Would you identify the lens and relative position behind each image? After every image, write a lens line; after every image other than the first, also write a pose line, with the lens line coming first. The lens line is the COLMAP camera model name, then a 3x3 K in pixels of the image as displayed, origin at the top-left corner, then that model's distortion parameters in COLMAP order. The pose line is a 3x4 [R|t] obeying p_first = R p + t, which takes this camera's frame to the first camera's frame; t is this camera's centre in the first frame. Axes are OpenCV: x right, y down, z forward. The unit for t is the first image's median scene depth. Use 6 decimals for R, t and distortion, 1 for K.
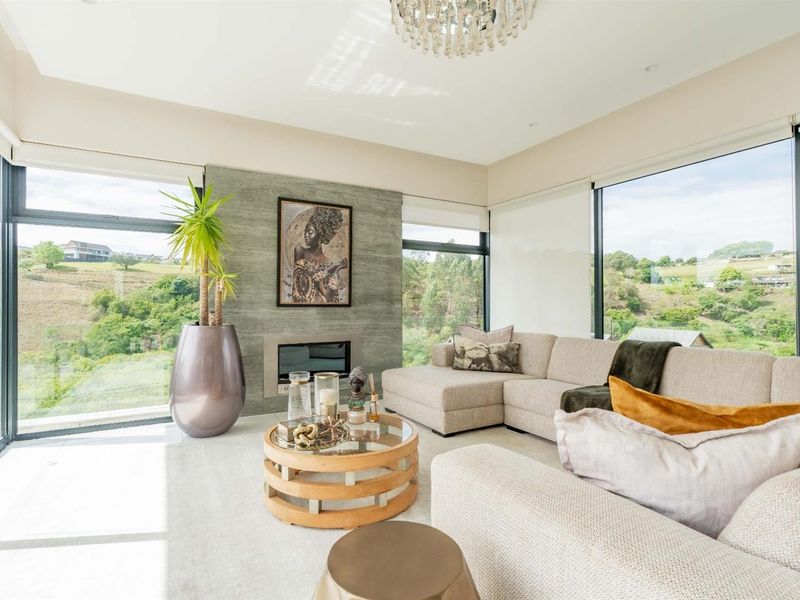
lens RADIAL K [[417.9, 0, 401.1], [0, 417.9, 300.1], [0, 0, 1]] dist [0.003594, -0.000008]
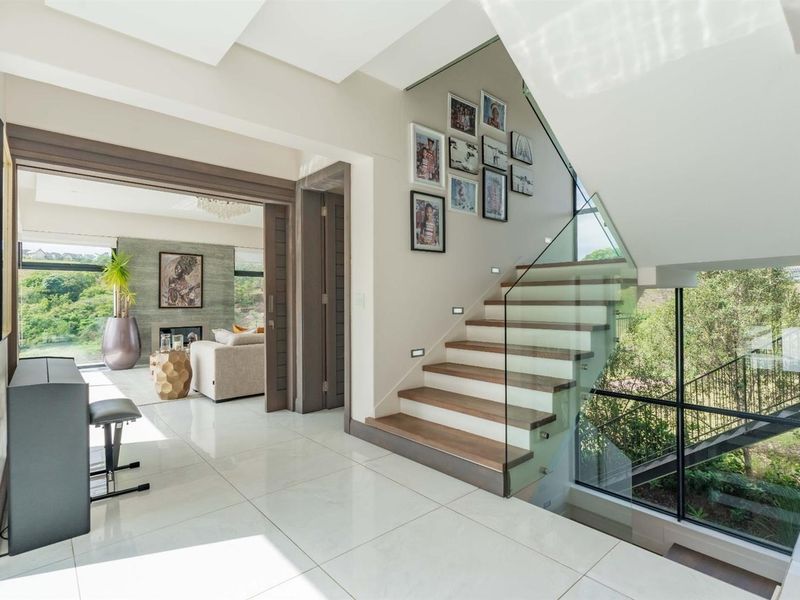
lens RADIAL K [[417.9, 0, 398.5], [0, 417.9, 301.3], [0, 0, 1]] dist [0.003594, -0.000008]
pose [[0.978938, -0.005284, 0.204089, 0.376471], [0.003846, 0.999965, 0.007440, -0.025839], [-0.204122, -0.006499, 0.978924, -1.075043]]
